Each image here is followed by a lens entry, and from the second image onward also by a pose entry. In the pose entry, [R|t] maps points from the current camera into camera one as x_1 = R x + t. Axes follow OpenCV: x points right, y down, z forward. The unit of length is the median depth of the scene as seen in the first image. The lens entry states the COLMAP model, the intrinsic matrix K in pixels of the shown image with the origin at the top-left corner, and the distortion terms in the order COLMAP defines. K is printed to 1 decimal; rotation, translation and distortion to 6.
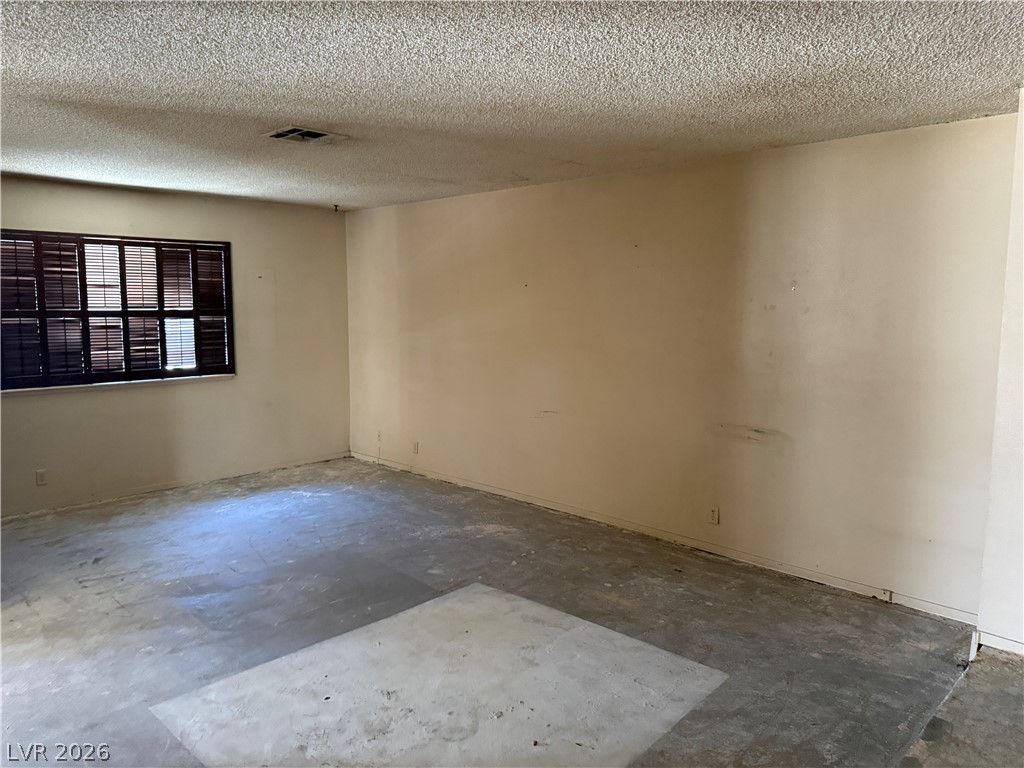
lens RADIAL K [[723.2, 0, 512.0], [0, 723.2, 384.0], [0, 0, 1]] dist [0.060869, -0.064129]
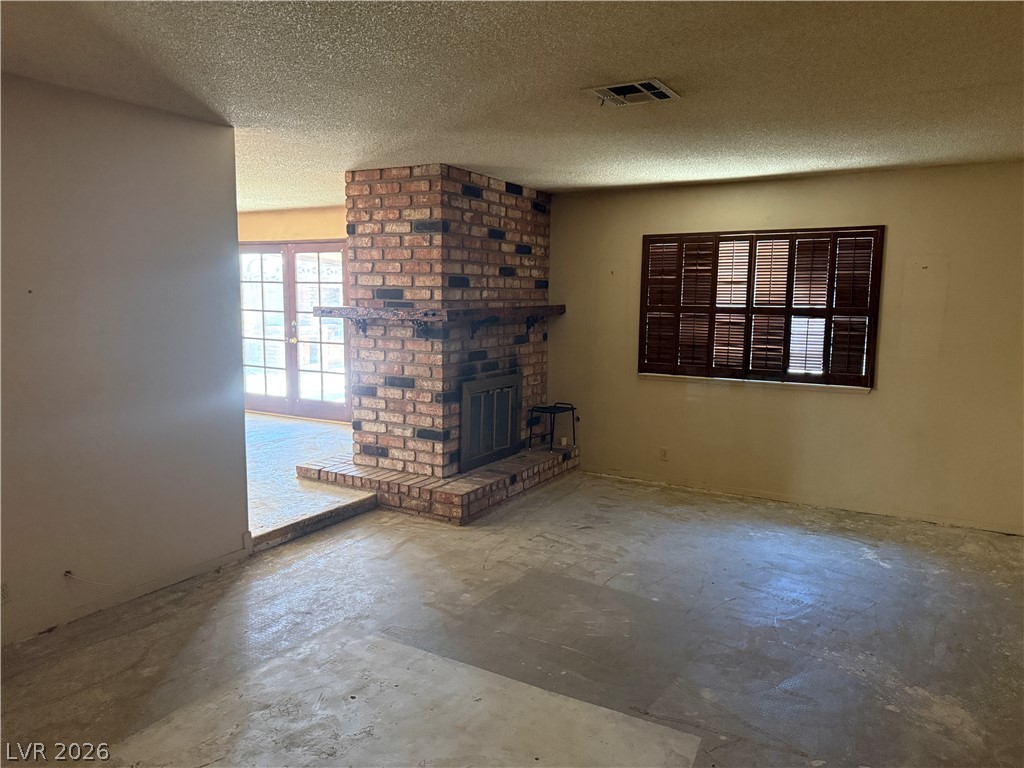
lens RADIAL K [[723.2, 0, 512.0], [0, 723.2, 384.0], [0, 0, 1]] dist [0.060869, -0.064129]
pose [[0.242608, 0.118461, -0.962865, 0.348762], [-0.121873, 0.988375, 0.090892, -0.049480], [0.962439, 0.095296, 0.254225, 0.463070]]
